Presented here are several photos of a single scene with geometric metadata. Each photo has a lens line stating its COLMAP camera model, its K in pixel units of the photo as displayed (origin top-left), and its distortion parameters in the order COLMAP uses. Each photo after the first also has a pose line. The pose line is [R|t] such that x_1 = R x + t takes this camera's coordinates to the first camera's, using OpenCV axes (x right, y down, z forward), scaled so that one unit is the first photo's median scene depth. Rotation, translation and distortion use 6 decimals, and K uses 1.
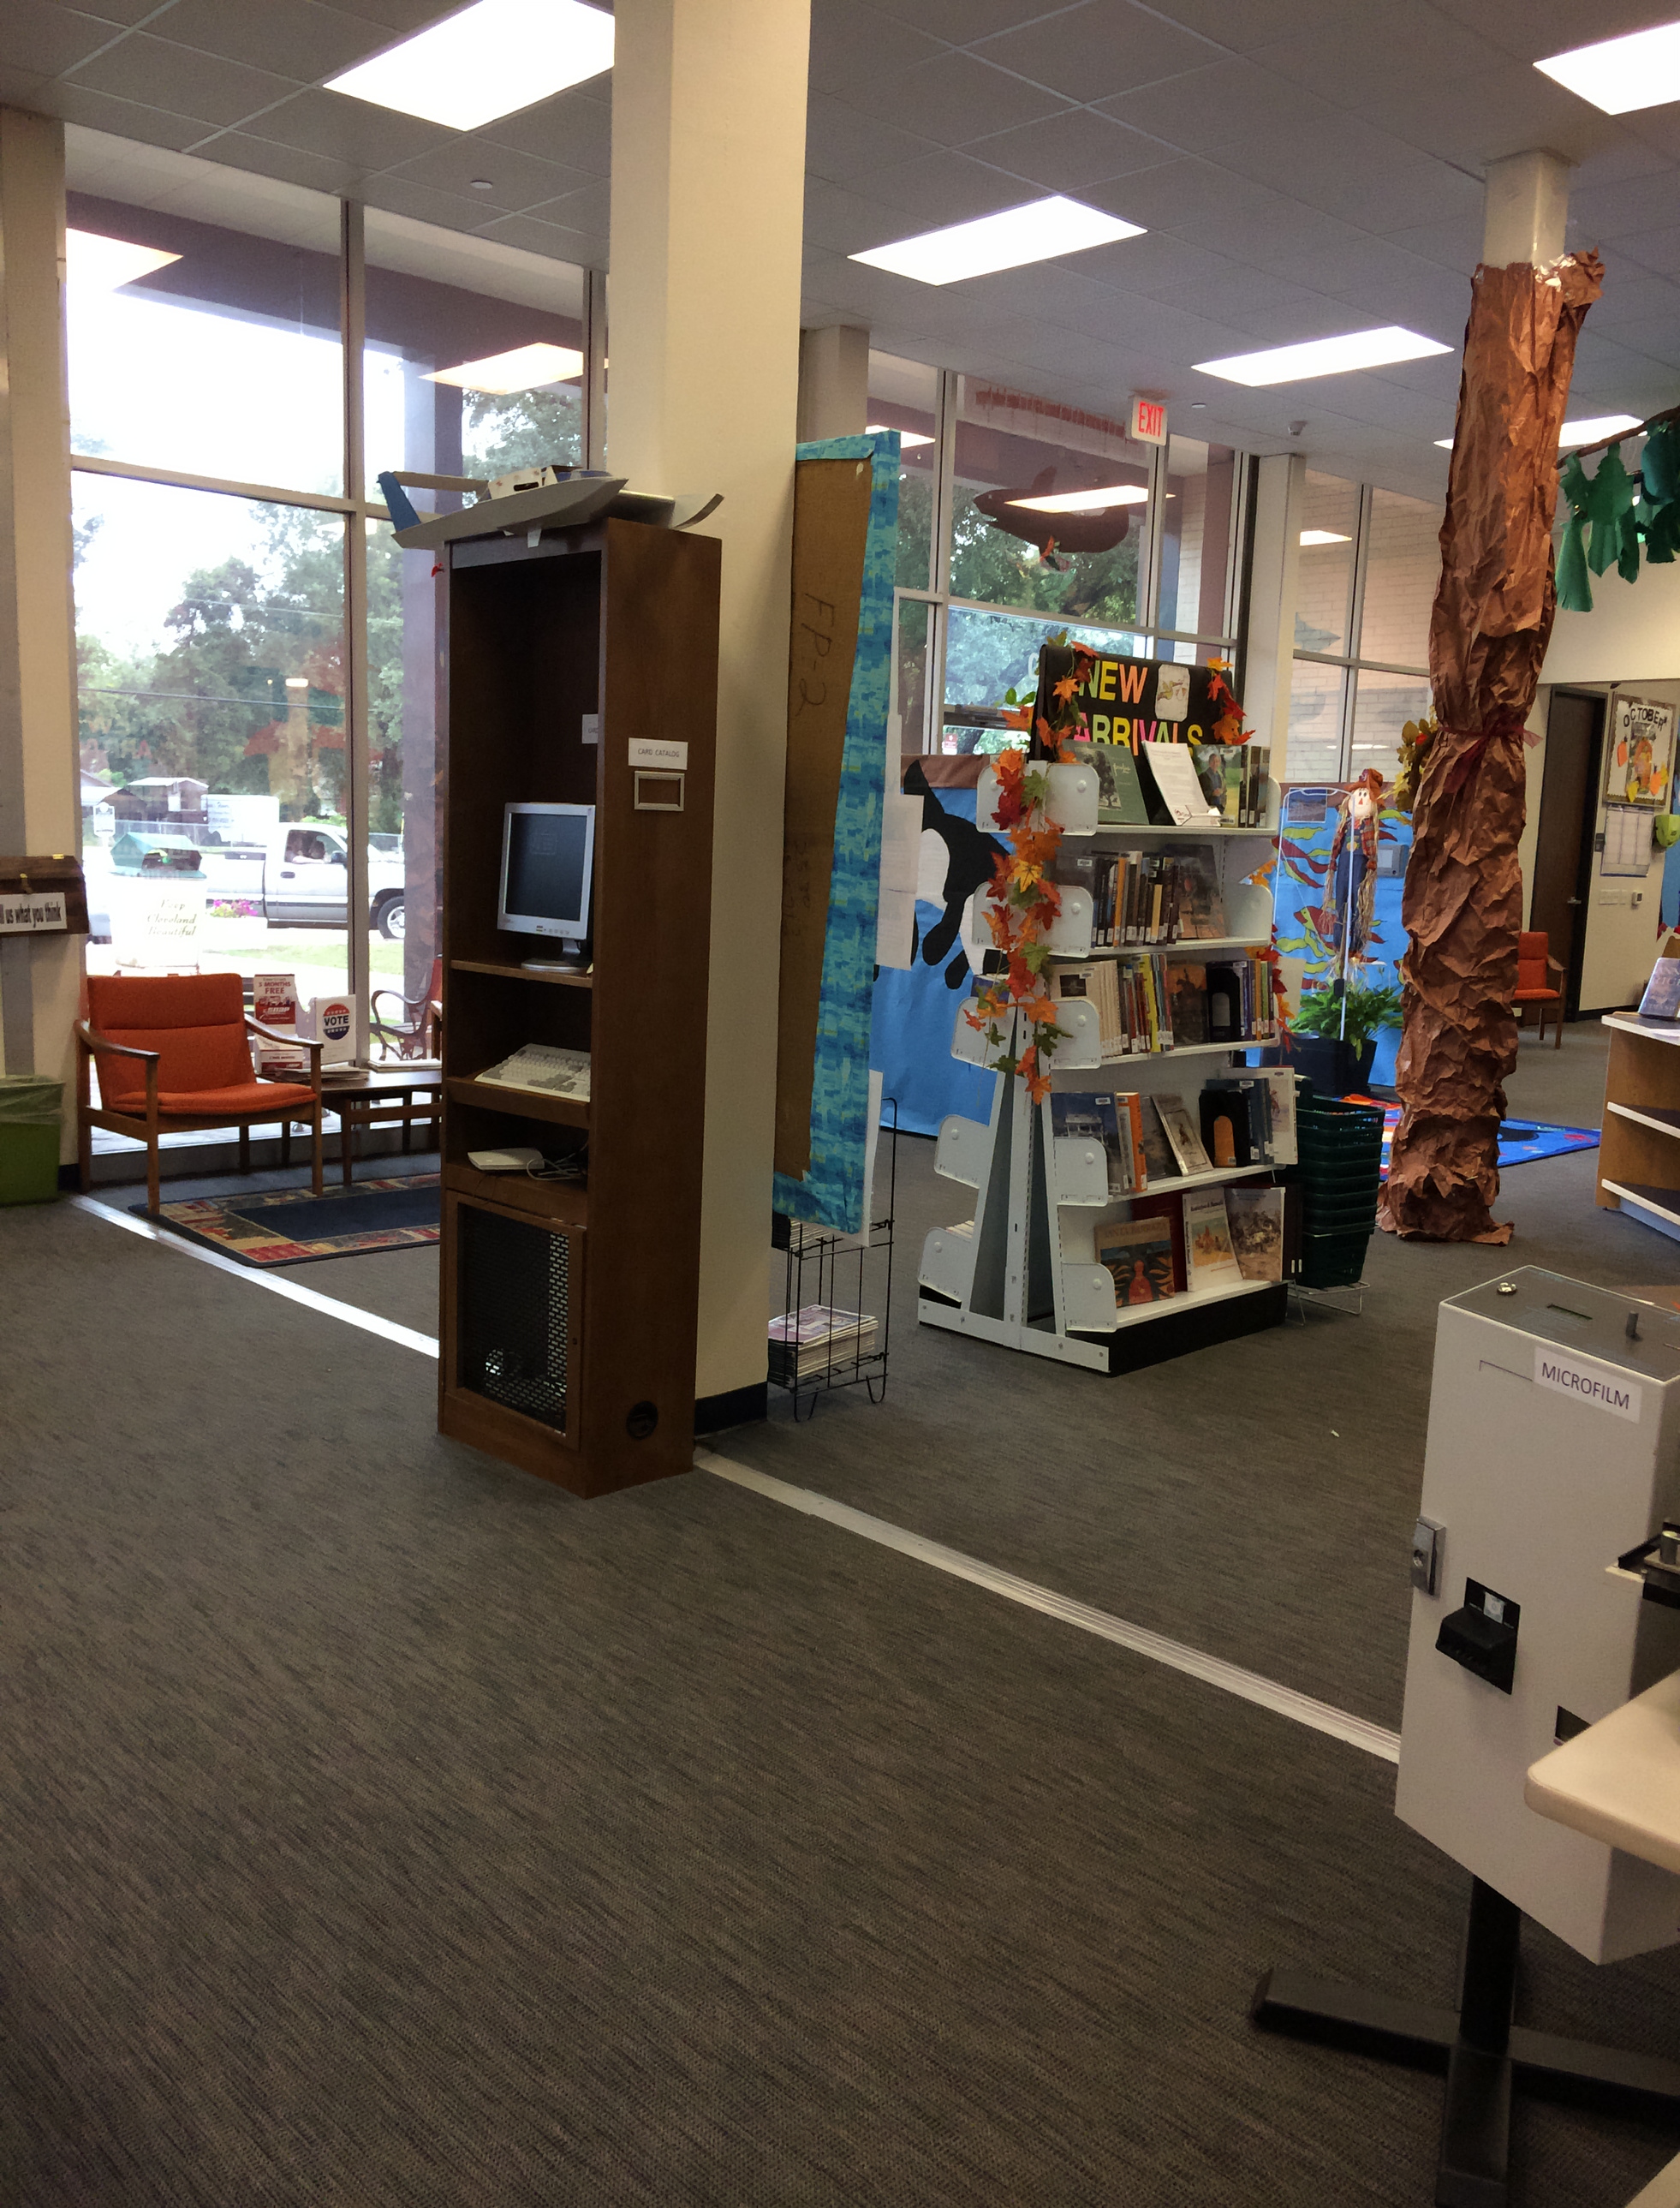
lens RADIAL K [[1849.4, 0, 859.2], [0, 1849.4, 1121.2], [0, 0, 1]] dist [0.034105, 0.001180]
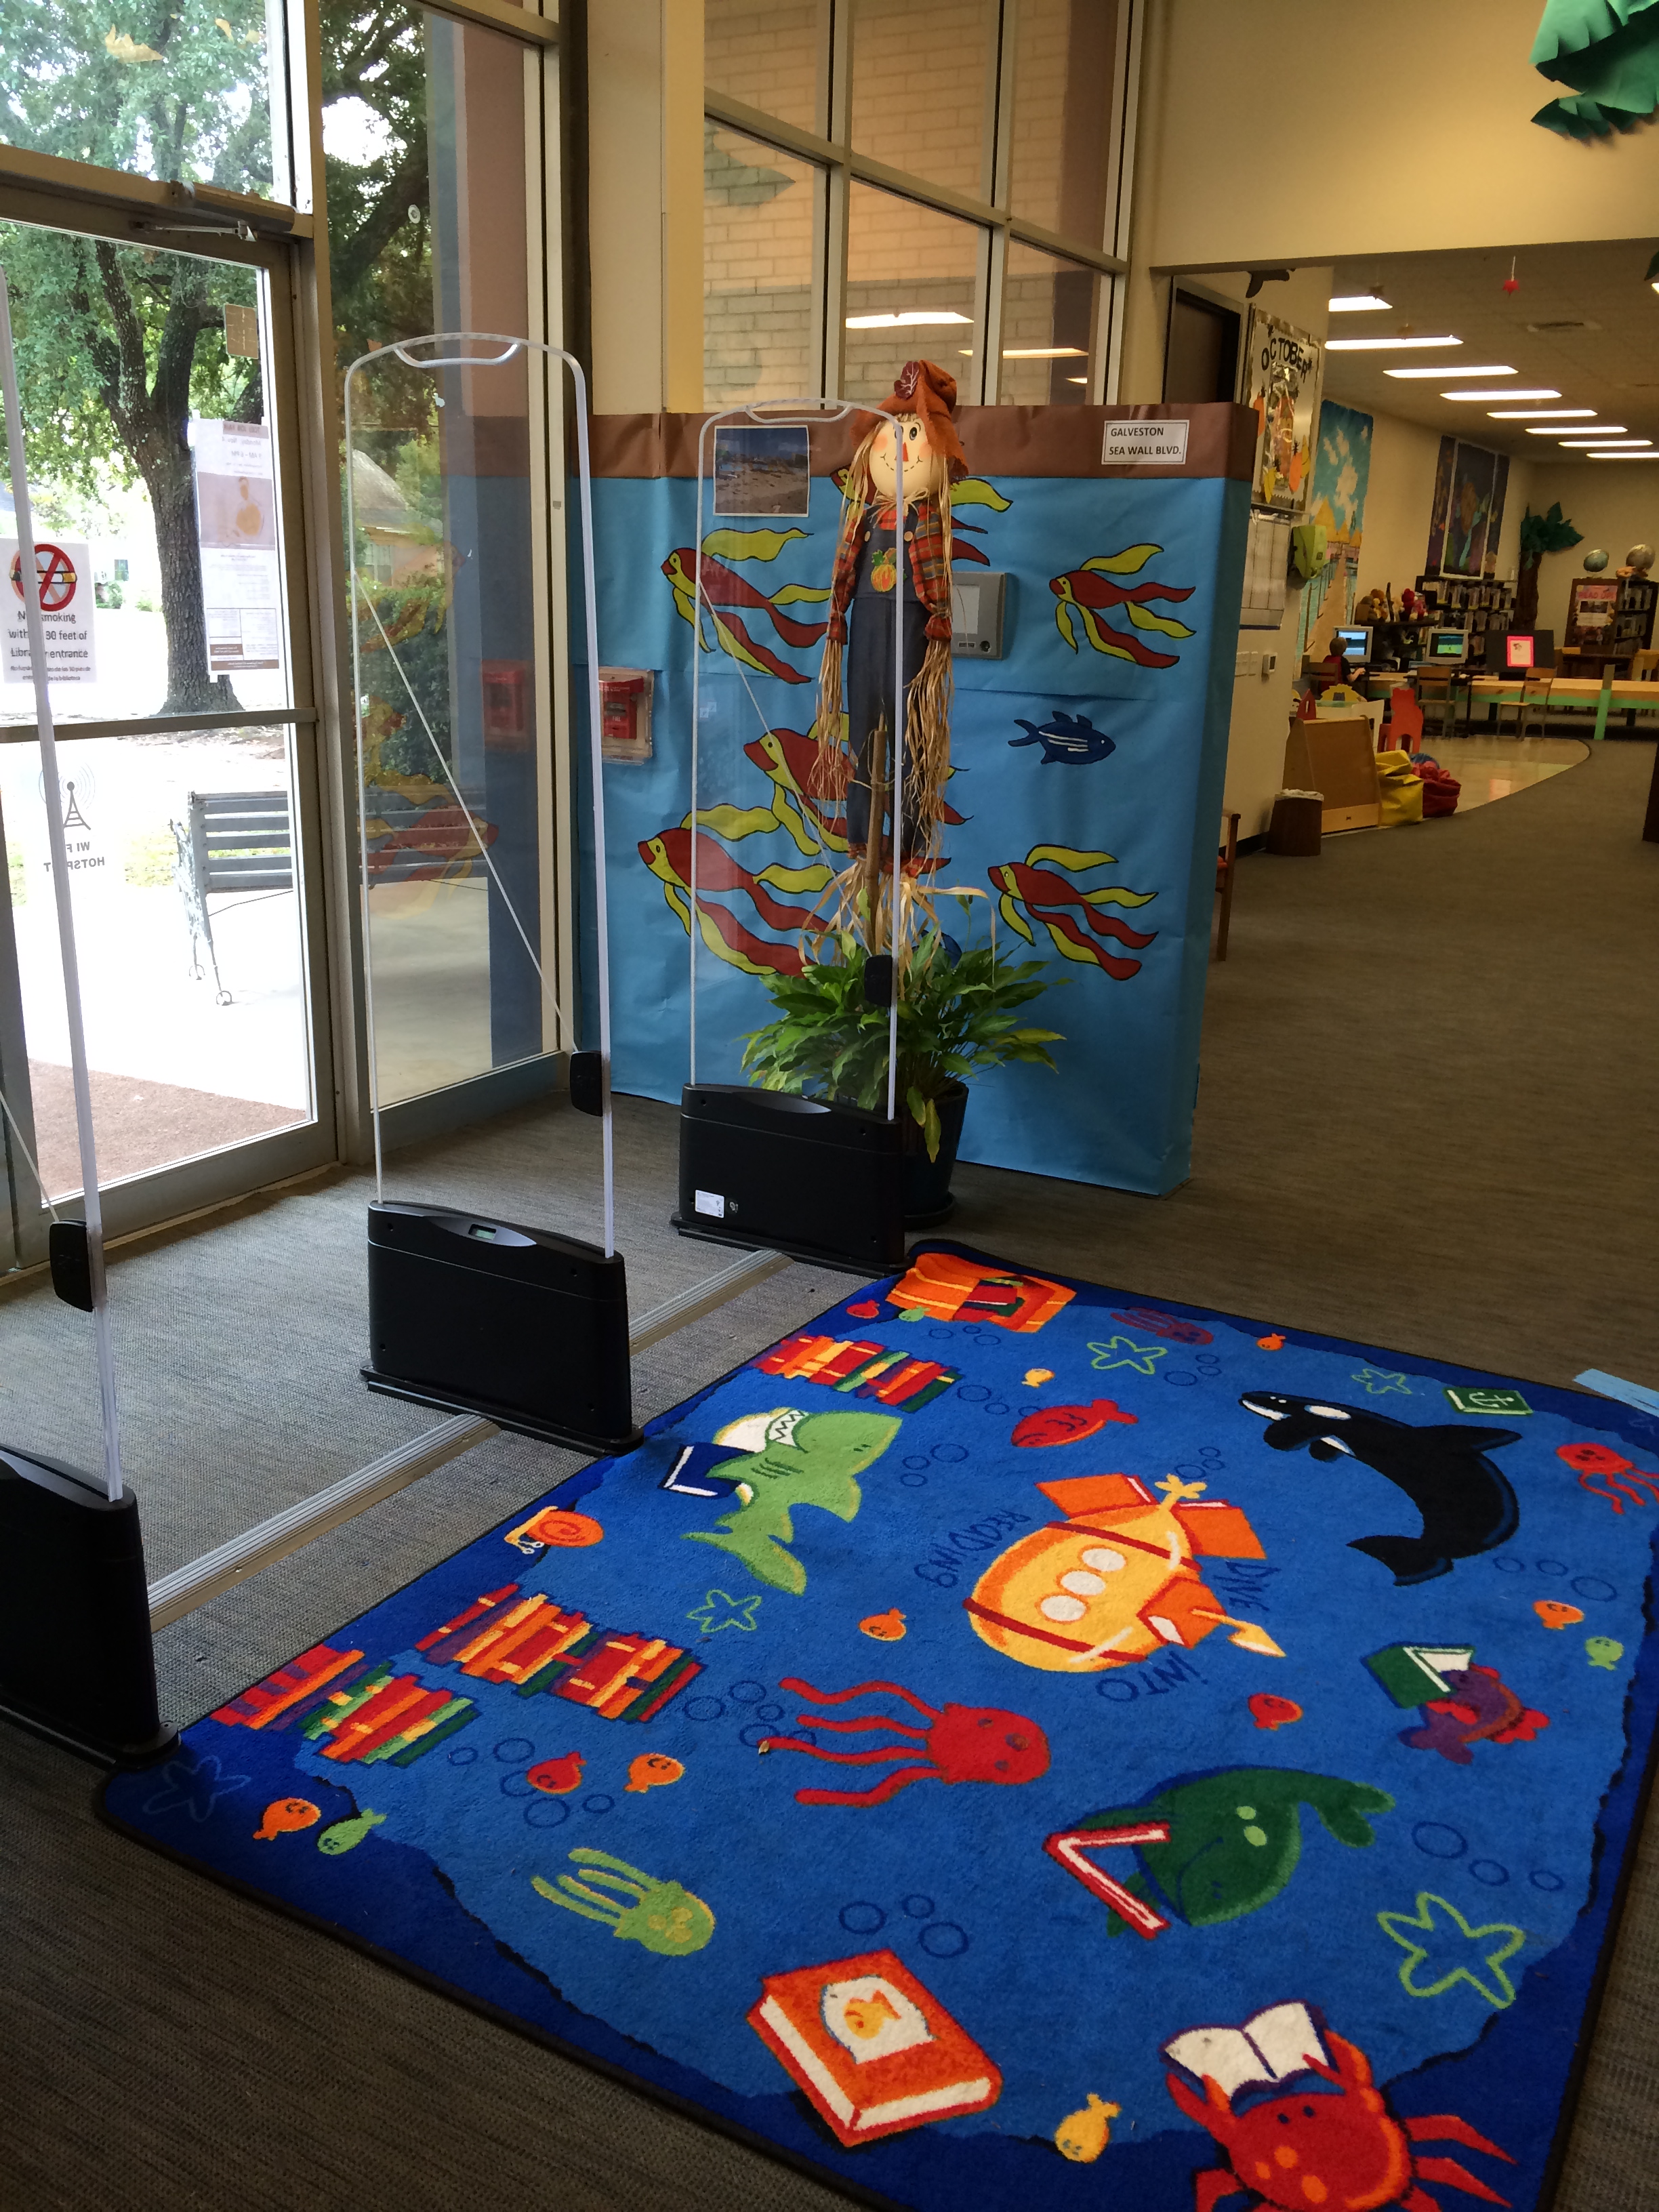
lens RADIAL K [[1851.7, 0, 827.6], [0, 1851.7, 1106.1], [0, 0, 1]] dist [0.079016, -0.107115]
pose [[0.961433, -0.079533, 0.263289, 0.138760], [0.045926, 0.990261, 0.131430, -0.087307], [-0.271178, -0.114270, 0.955722, 0.597649]]
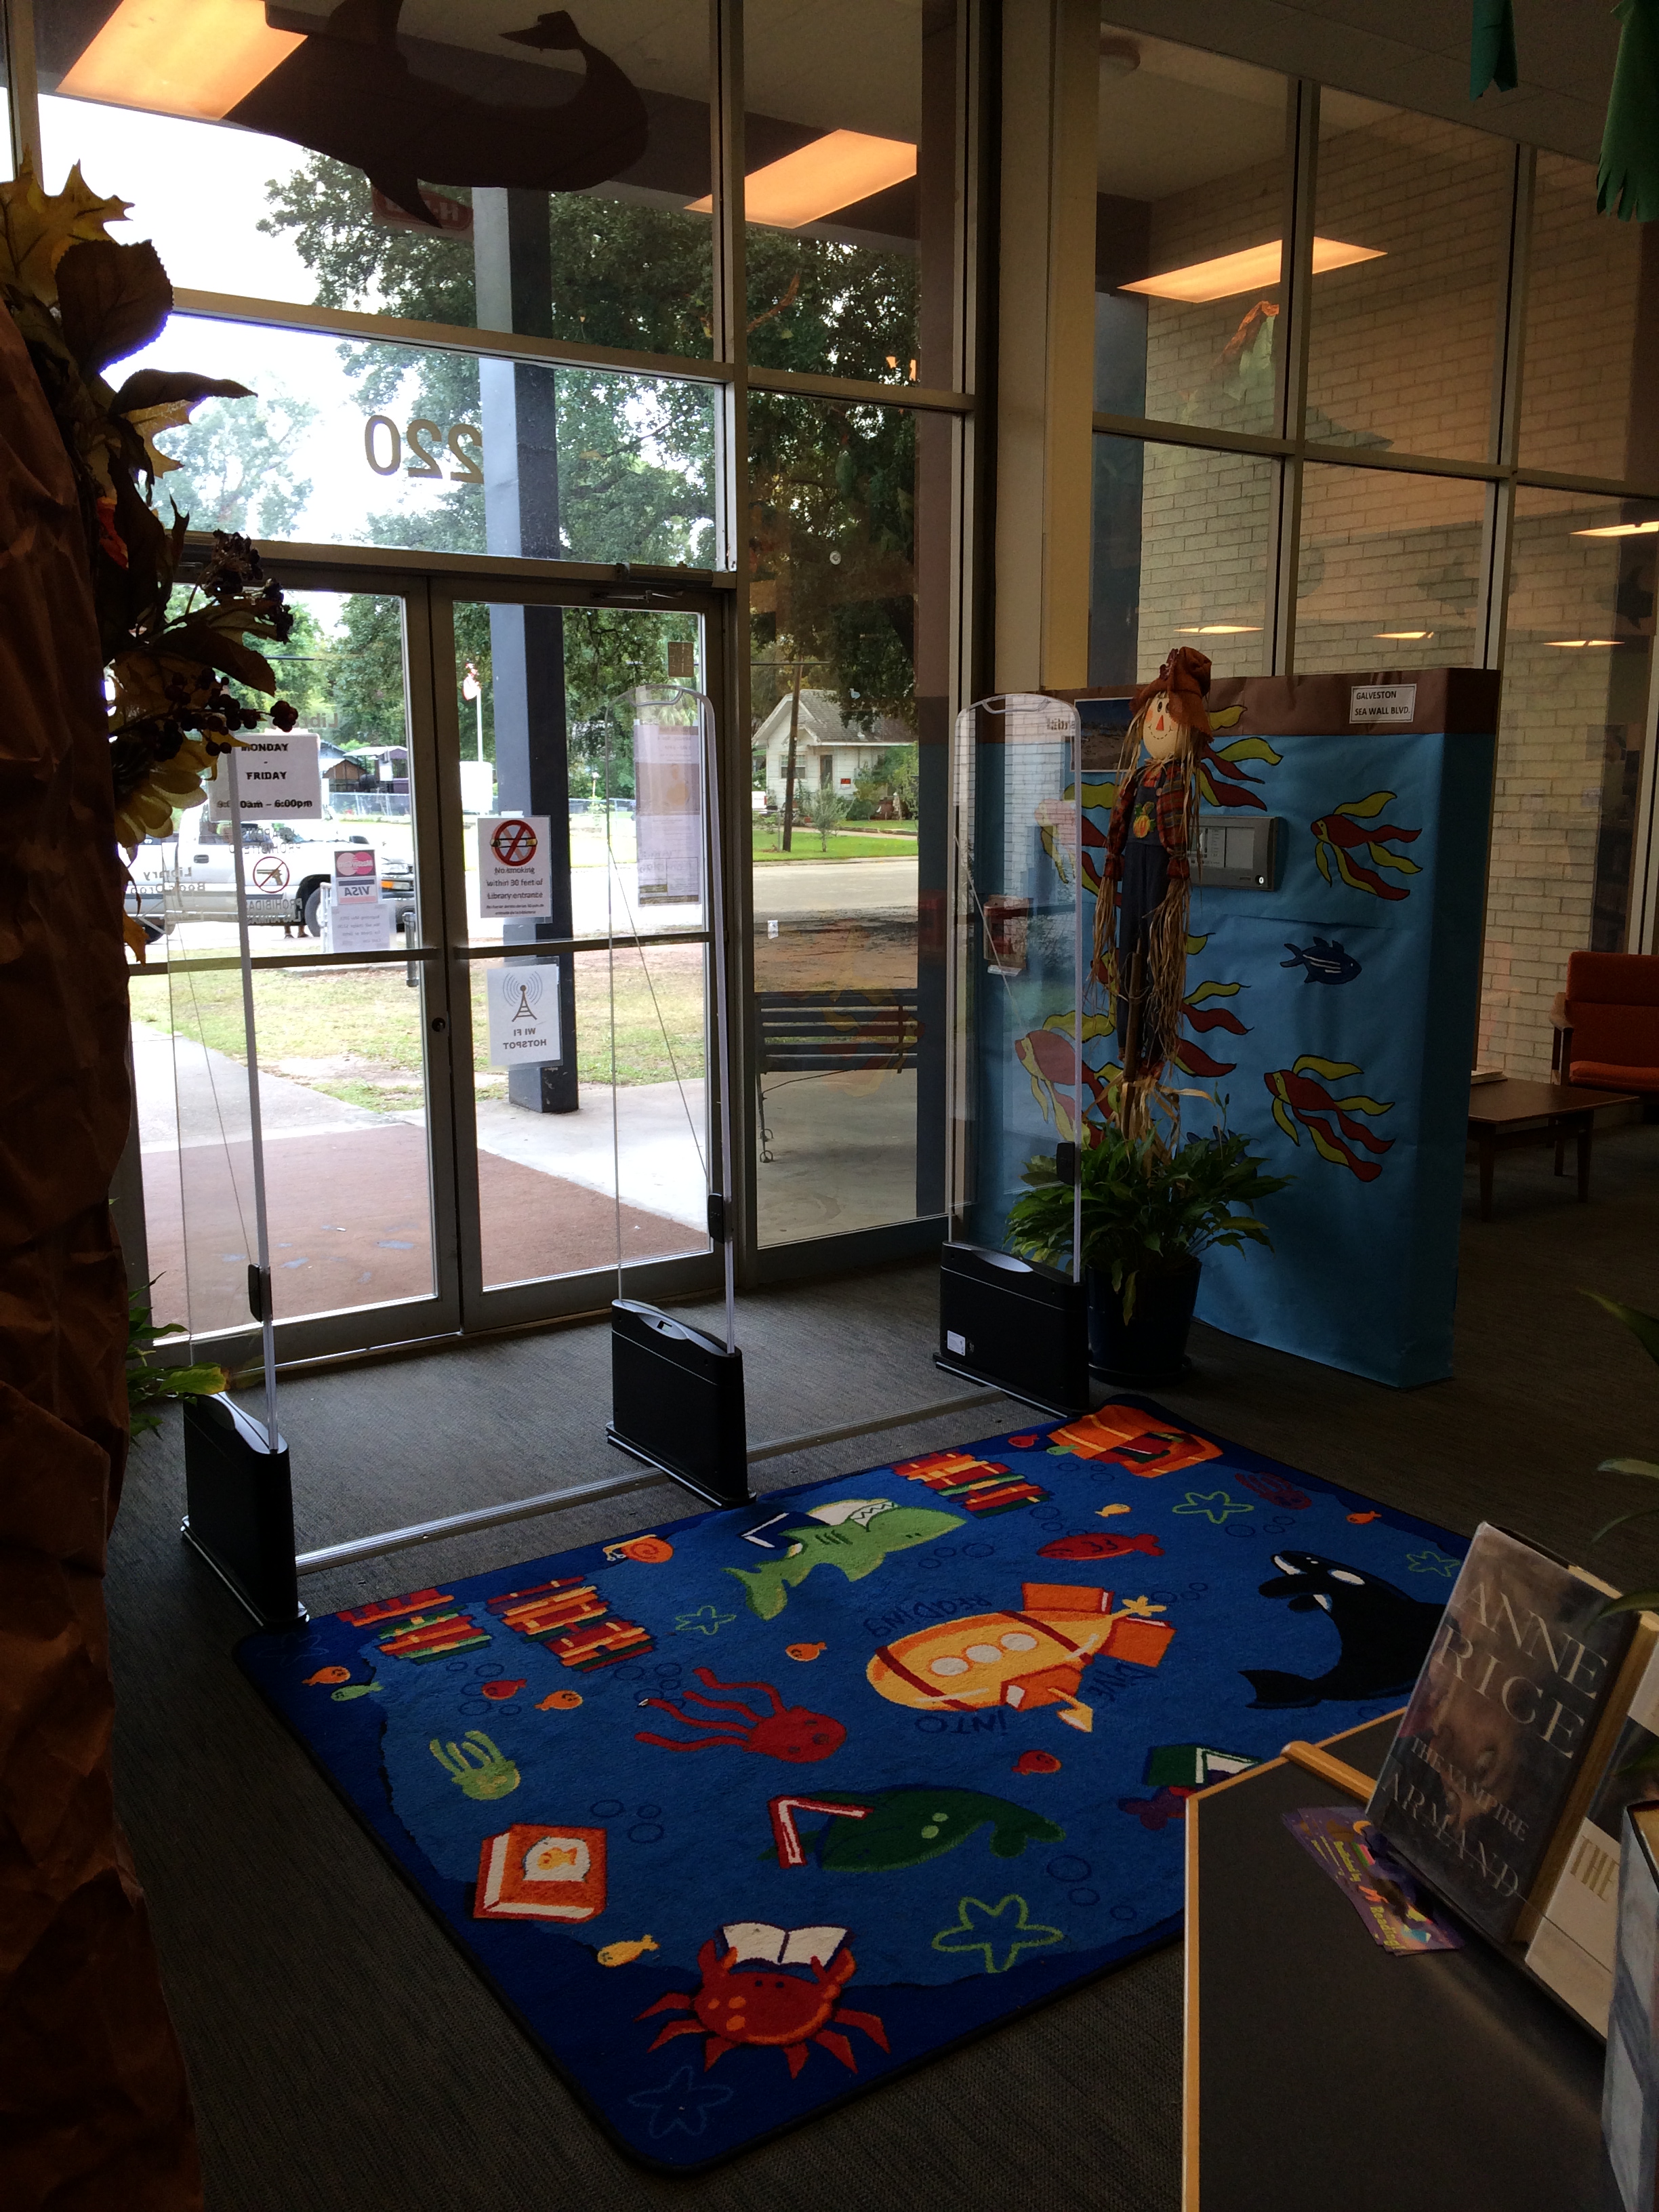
lens RADIAL K [[1851.7, 0, 833.6], [0, 1851.7, 1107.1], [0, 0, 1]] dist [0.079016, -0.107115]
pose [[0.984511, -0.001248, -0.175320, 0.257171], [0.004508, 0.999824, 0.018197, -0.084622], [0.175267, -0.018706, 0.984343, 0.520280]]
